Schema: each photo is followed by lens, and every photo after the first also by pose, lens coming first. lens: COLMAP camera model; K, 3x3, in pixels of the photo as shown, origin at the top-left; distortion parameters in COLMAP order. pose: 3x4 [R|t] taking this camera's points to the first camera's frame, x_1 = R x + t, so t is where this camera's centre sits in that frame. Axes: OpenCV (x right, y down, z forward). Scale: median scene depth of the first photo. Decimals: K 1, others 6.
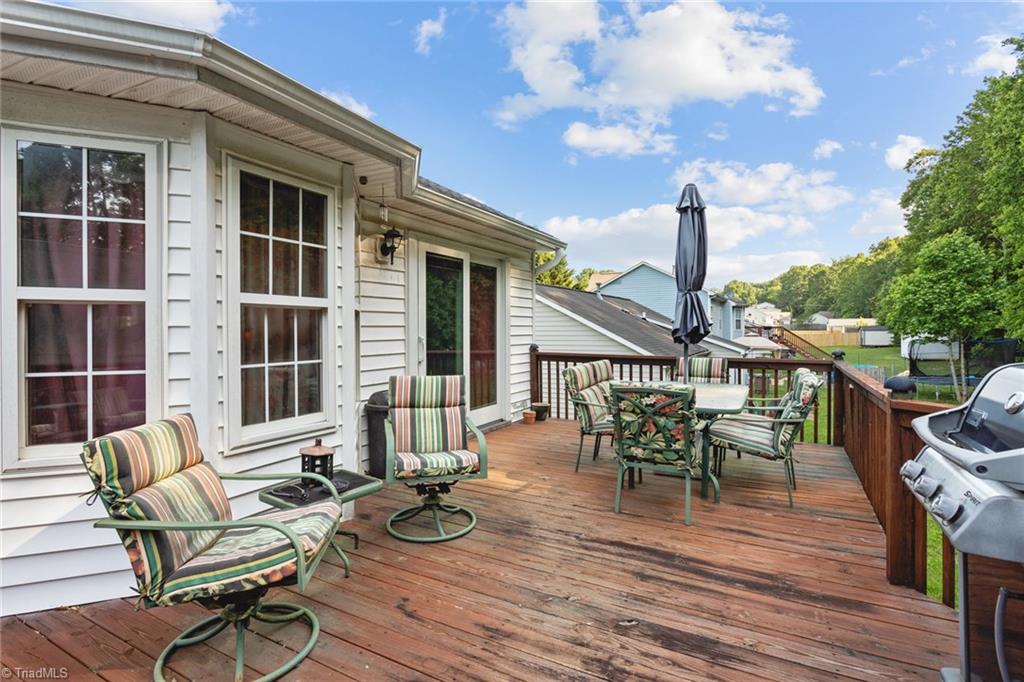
lens RADIAL K [[484.4, 0, 515.2], [0, 484.4, 327.9], [0, 0, 1]] dist [0.000043, 0.000101]
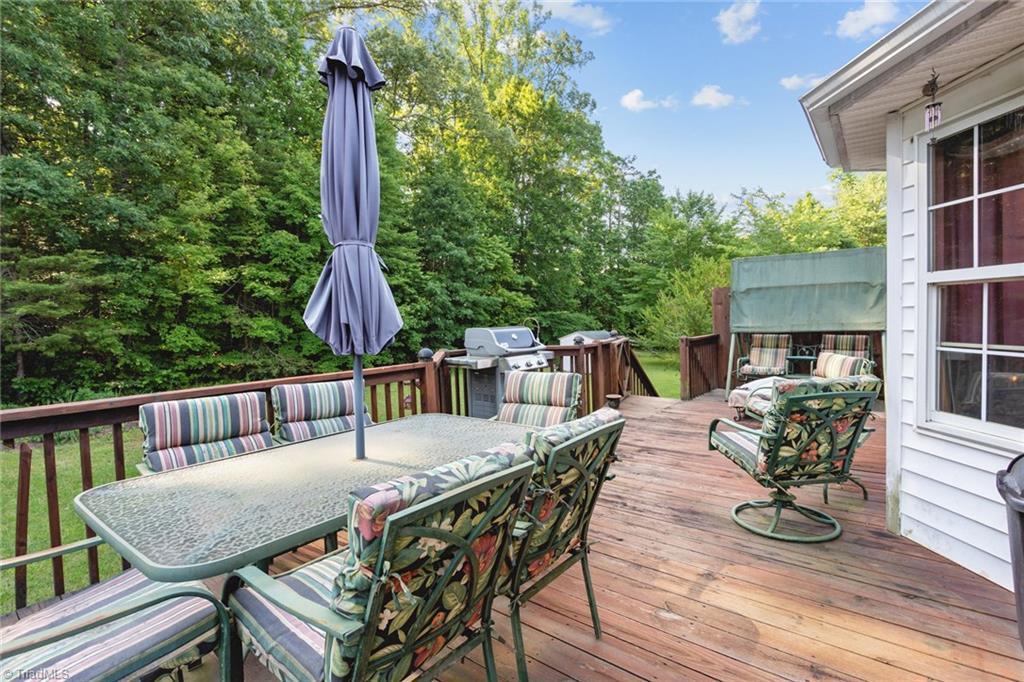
lens RADIAL K [[484.4, 0, 515.2], [0, 484.4, 327.9], [0, 0, 1]] dist [0.000043, 0.000101]
pose [[-0.984410, 0.029073, 0.173471, 0.161284], [0.036662, 0.998498, 0.040706, -0.023813], [-0.172027, 0.046431, -0.983997, 1.987665]]
